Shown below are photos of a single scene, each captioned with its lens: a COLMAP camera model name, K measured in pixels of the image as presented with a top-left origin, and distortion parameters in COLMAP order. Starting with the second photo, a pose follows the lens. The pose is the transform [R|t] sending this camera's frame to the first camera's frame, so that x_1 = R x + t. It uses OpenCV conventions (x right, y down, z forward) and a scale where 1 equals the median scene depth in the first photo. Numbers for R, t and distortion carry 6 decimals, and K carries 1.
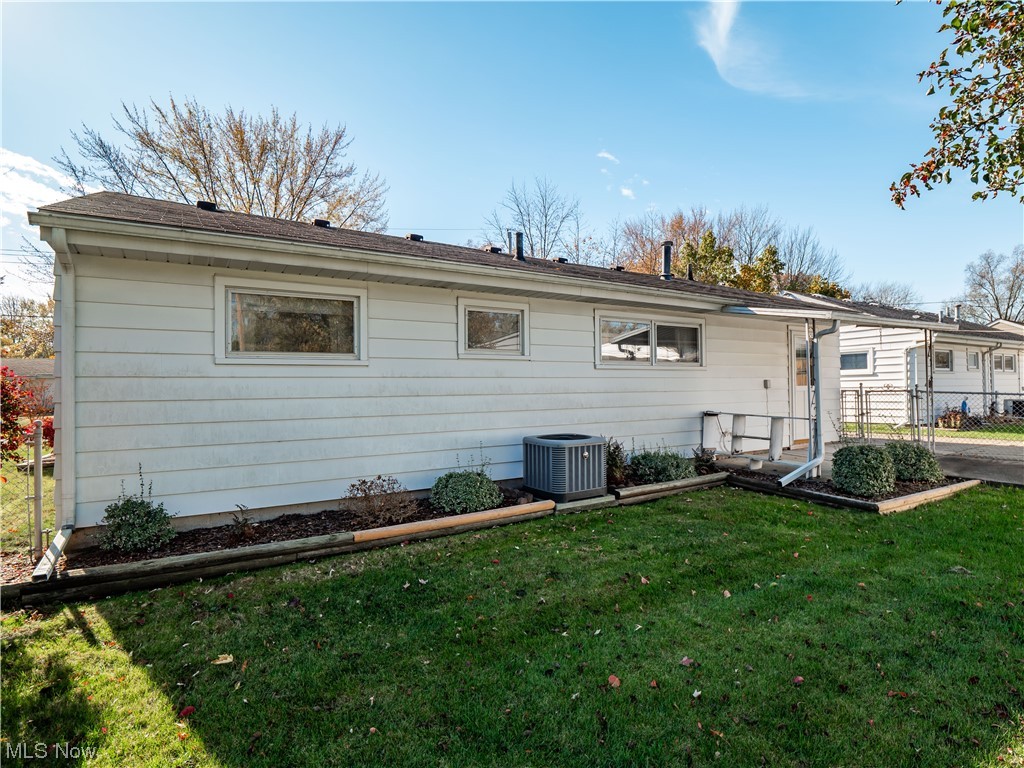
lens RADIAL K [[507.7, 0, 519.5], [0, 507.7, 384.4], [0, 0, 1]] dist [-0.015426, -0.001800]
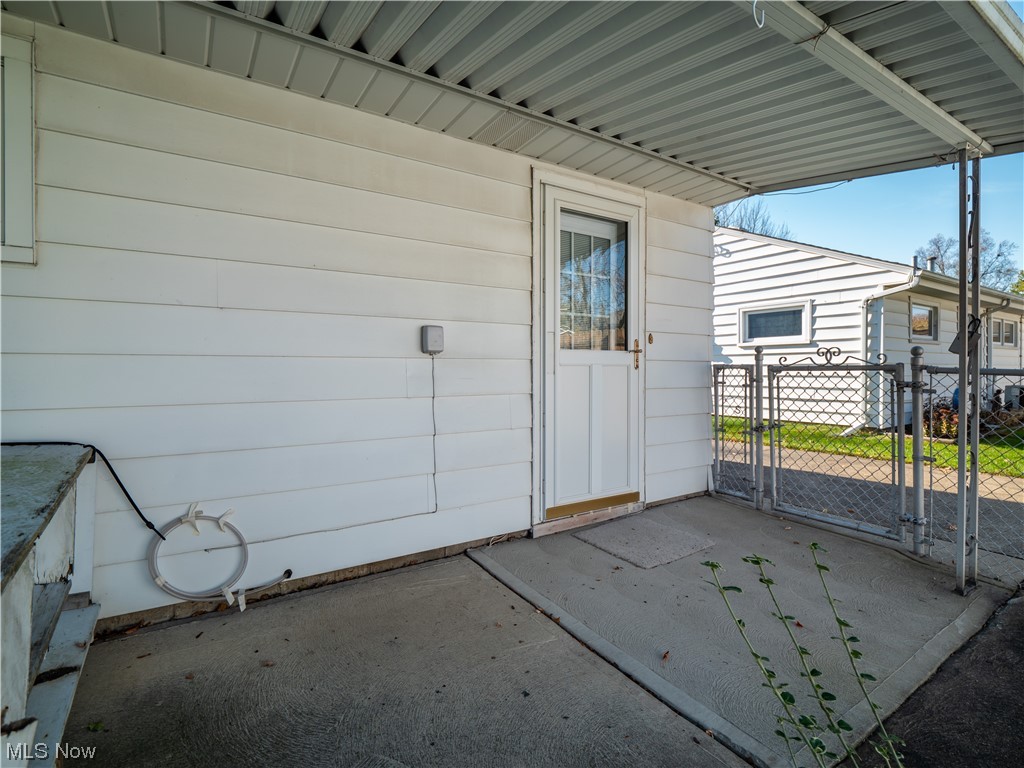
lens RADIAL K [[507.7, 0, 473.9], [0, 507.7, 372.3], [0, 0, 1]] dist [-0.015426, -0.001800]
pose [[0.999911, 0.011047, 0.007479, 0.306398], [-0.011199, 0.999724, 0.020639, 0.007493], [-0.007249, -0.020721, 0.999759, 0.413326]]
